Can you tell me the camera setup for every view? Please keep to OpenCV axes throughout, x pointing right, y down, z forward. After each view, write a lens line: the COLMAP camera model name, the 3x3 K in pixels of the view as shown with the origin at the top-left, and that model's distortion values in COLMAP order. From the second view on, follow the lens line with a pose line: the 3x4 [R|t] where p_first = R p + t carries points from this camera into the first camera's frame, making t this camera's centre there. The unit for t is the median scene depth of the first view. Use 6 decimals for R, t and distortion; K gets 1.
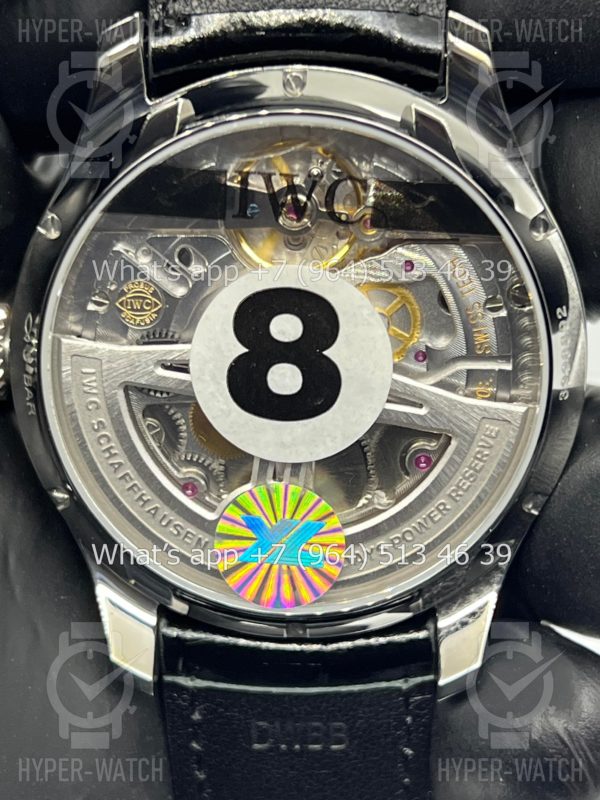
lens RADIAL K [[1801.1, 0, 300.4], [0, 1801.1, 401.7], [0, 0, 1]] dist [0.169527, 0.000000]
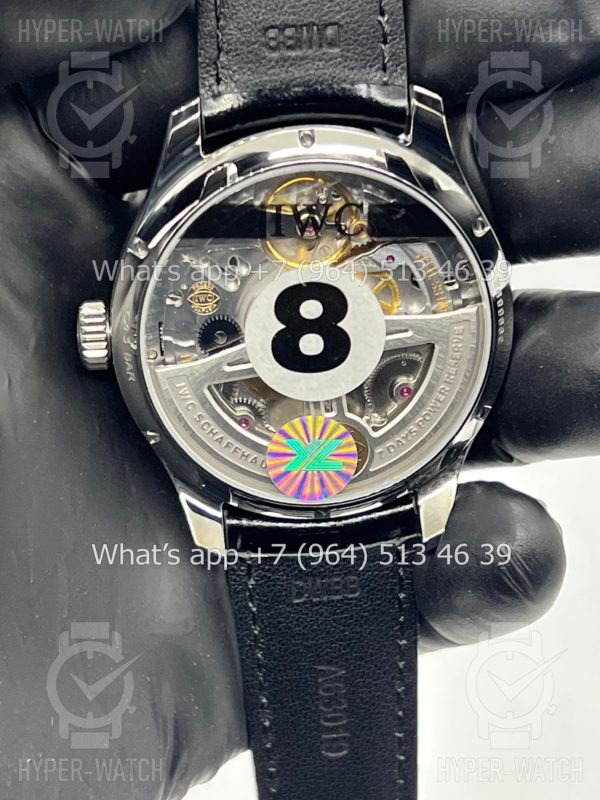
lens RADIAL K [[1801.1, 0, 300.1], [0, 1801.1, 399.4], [0, 0, 1]] dist [0.169527, 0.000000]
pose [[0.987688, -0.080045, 0.134405, -0.212557], [0.064803, 0.991344, 0.114184, -0.132723], [-0.142382, -0.104068, 0.984326, -0.414260]]
